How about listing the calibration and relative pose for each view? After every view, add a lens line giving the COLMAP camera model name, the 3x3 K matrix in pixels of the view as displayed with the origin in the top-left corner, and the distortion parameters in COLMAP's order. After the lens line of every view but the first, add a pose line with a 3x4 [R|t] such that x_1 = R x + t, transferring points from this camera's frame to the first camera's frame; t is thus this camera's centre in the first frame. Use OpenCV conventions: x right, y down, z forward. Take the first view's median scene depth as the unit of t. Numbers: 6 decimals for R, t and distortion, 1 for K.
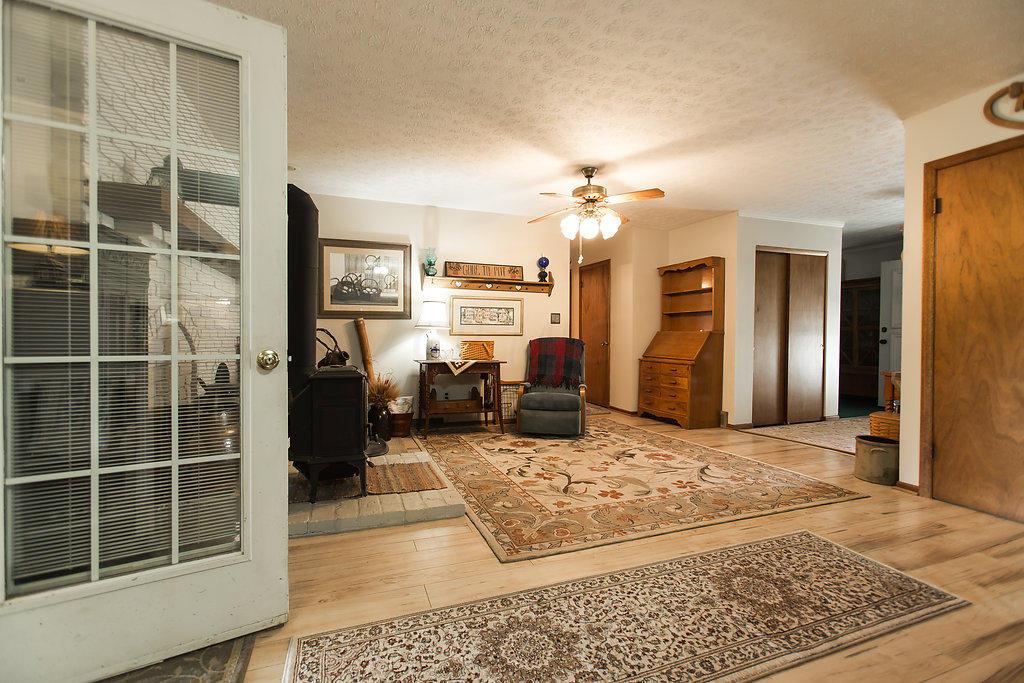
lens RADIAL K [[449.0, 0, 512.0], [0, 449.0, 341.5], [0, 0, 1]] dist [0.000828, 0.000199]
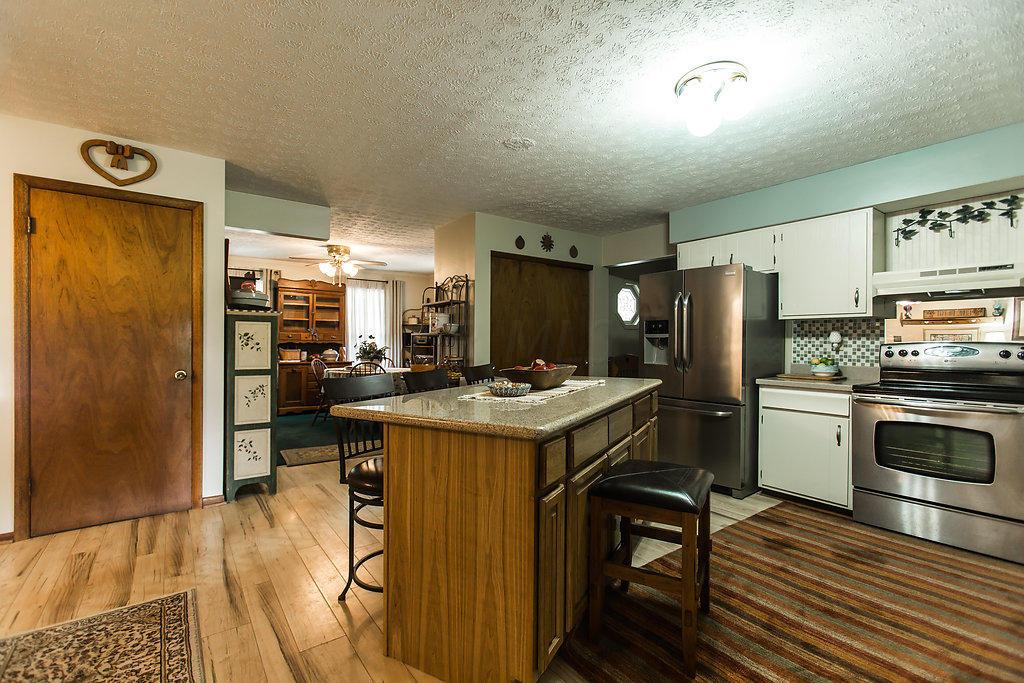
lens RADIAL K [[449.0, 0, 512.0], [0, 449.0, 341.5], [0, 0, 1]] dist [0.000828, 0.000199]
pose [[-0.283881, -0.010015, 0.958807, -0.256865], [0.004477, 0.999921, 0.011770, -0.069121], [-0.958849, 0.007634, -0.283814, 0.325697]]
